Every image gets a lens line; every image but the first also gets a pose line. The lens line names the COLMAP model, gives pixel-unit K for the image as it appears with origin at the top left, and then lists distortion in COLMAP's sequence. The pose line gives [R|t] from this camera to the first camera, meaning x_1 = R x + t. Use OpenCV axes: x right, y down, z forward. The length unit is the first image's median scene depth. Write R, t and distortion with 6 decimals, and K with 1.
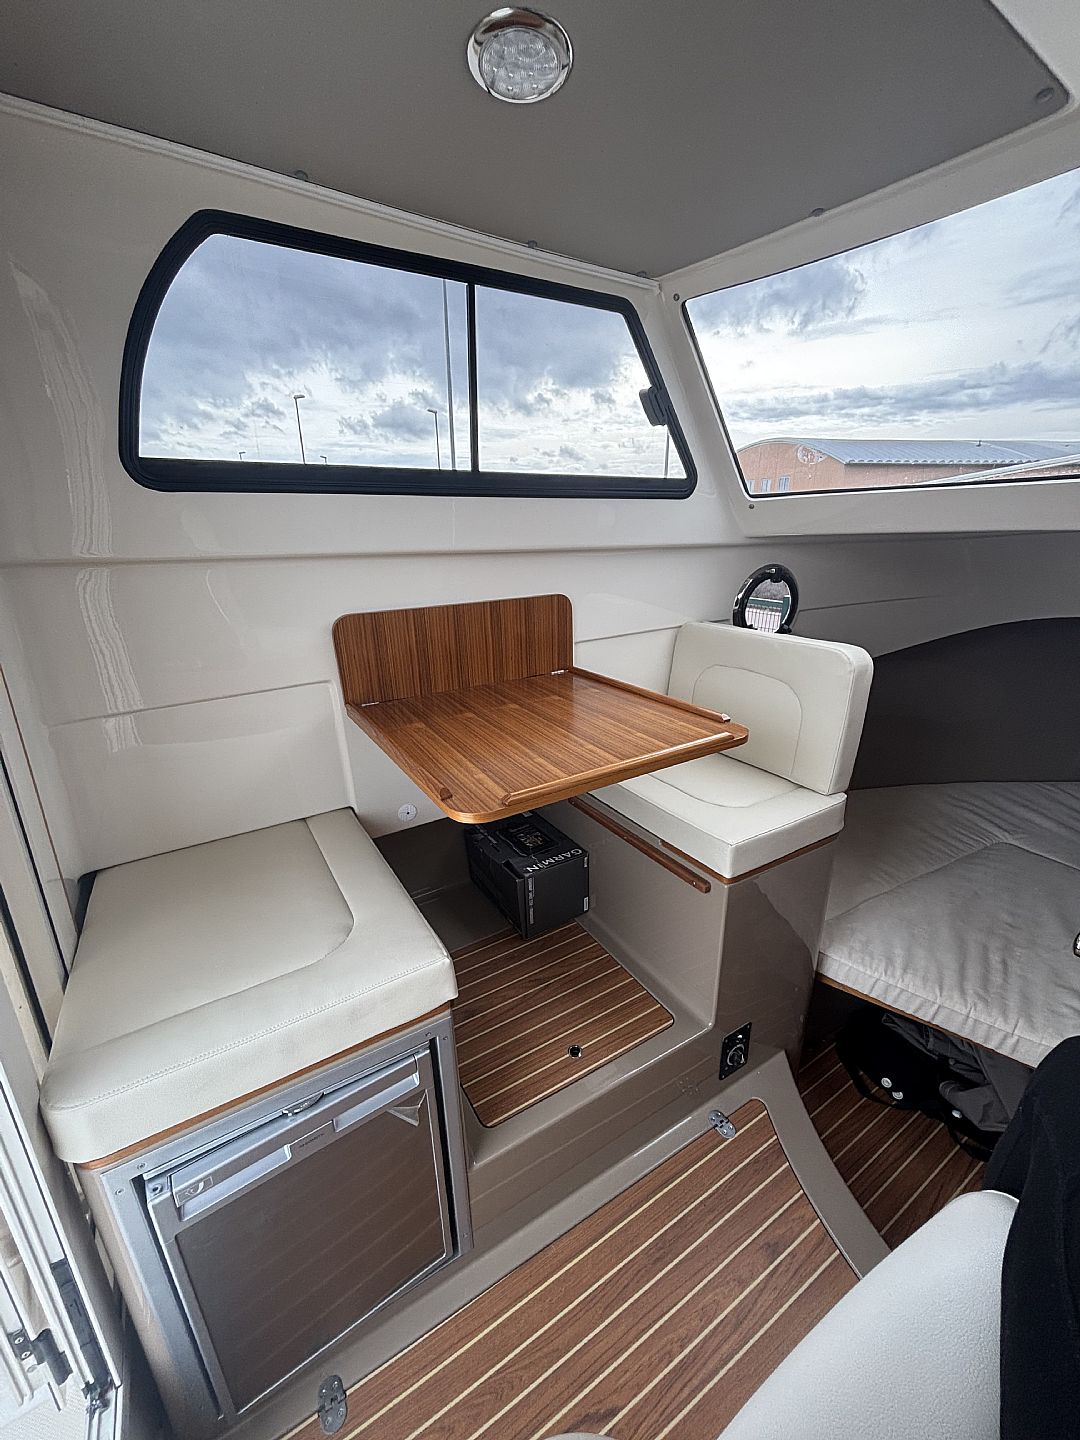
lens RADIAL K [[575.9, 0, 543.6], [0, 575.9, 720.2], [0, 0, 1]] dist [0.002263, -0.001164]
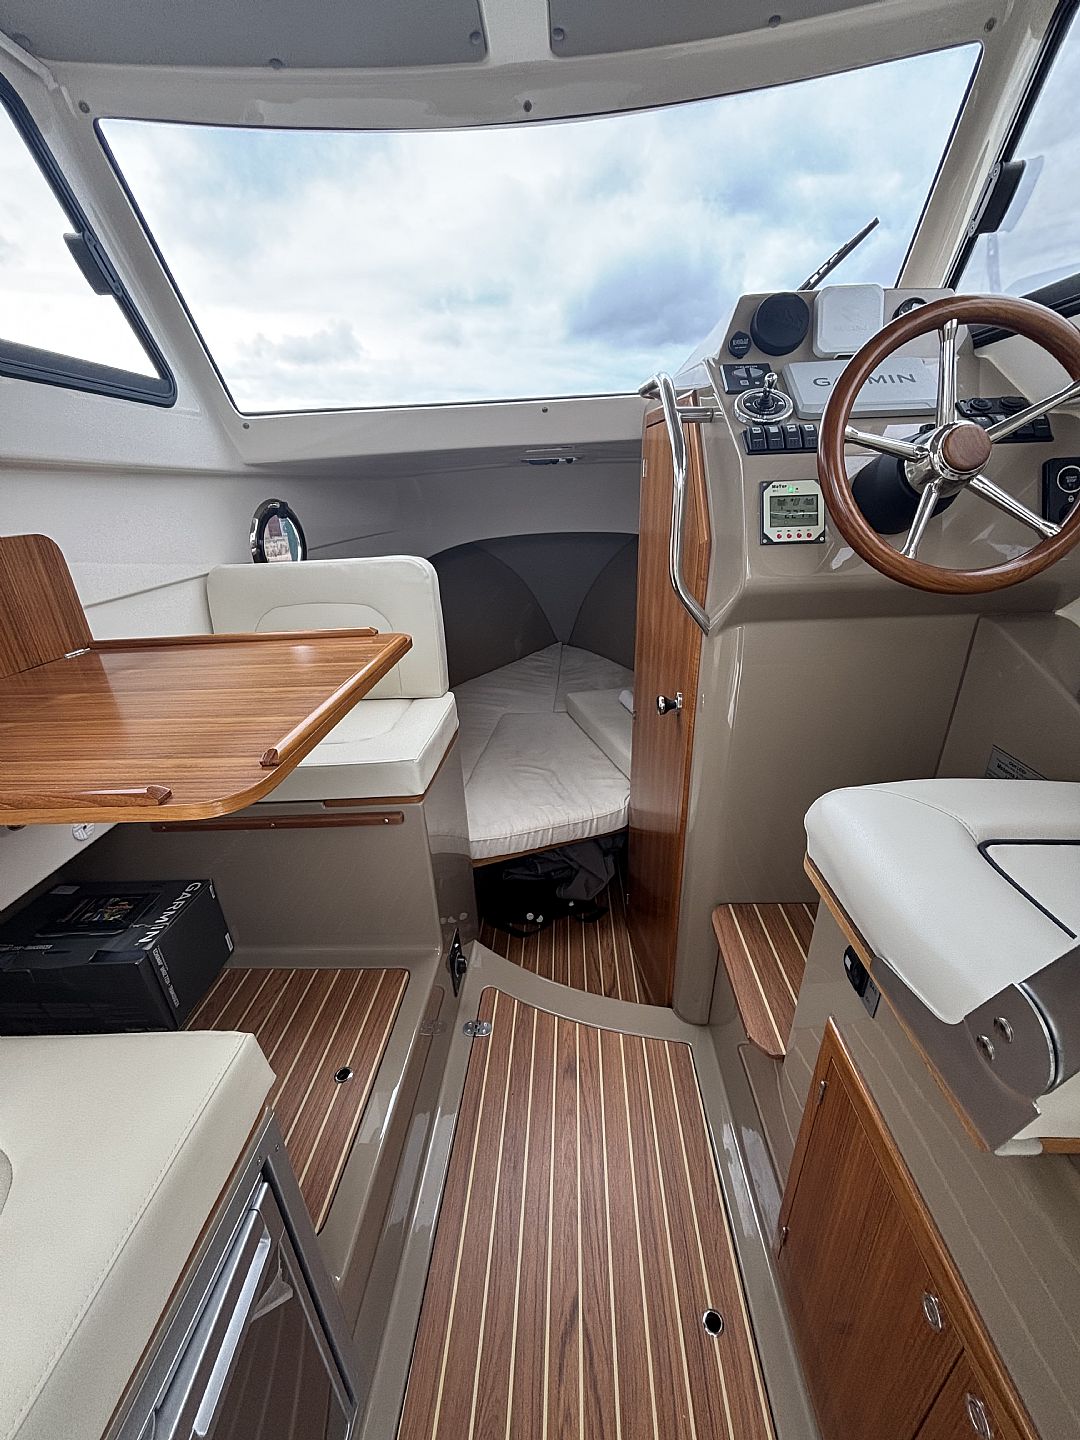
lens RADIAL K [[575.9, 0, 545.1], [0, 575.9, 720.0], [0, 0, 1]] dist [0.002263, -0.001164]
pose [[0.555210, -0.317772, 0.768611, -0.217995], [0.304119, 0.937703, 0.167999, 0.044481], [-0.774115, 0.140474, 0.617263, 0.175931]]
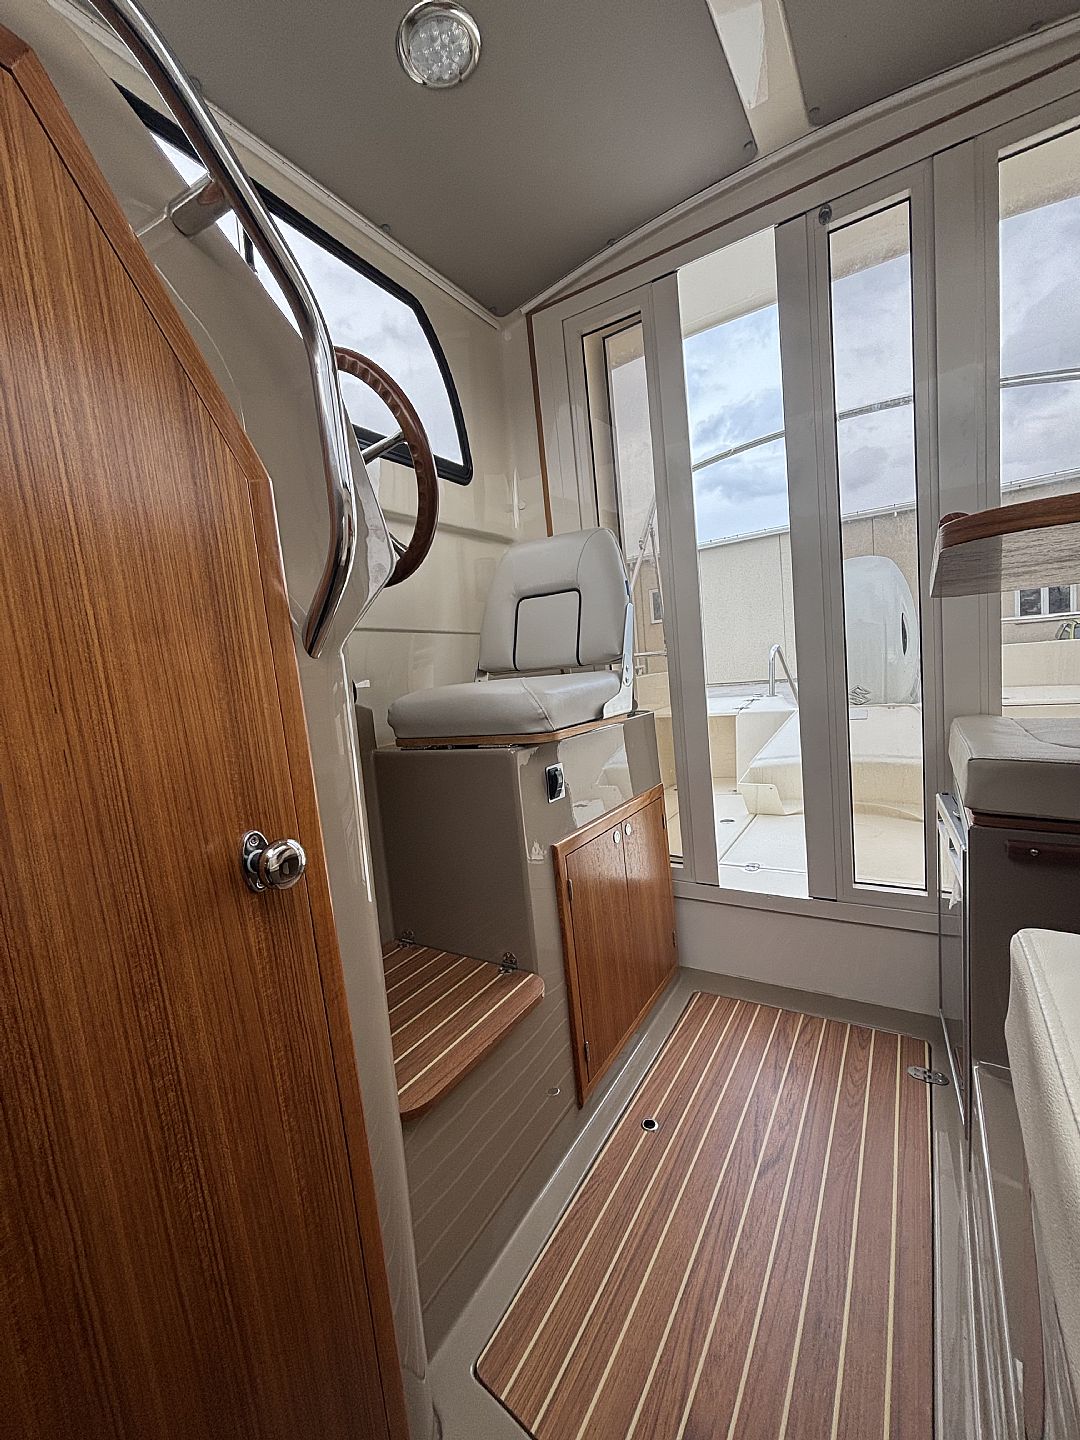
lens RADIAL K [[575.9, 0, 545.4], [0, 575.9, 719.6], [0, 0, 1]] dist [0.002263, -0.001164]
pose [[-0.889697, 0.141630, -0.434028, 0.516535], [-0.046994, 0.917207, 0.395630, 0.004504], [0.454127, 0.372387, -0.809380, 0.852168]]
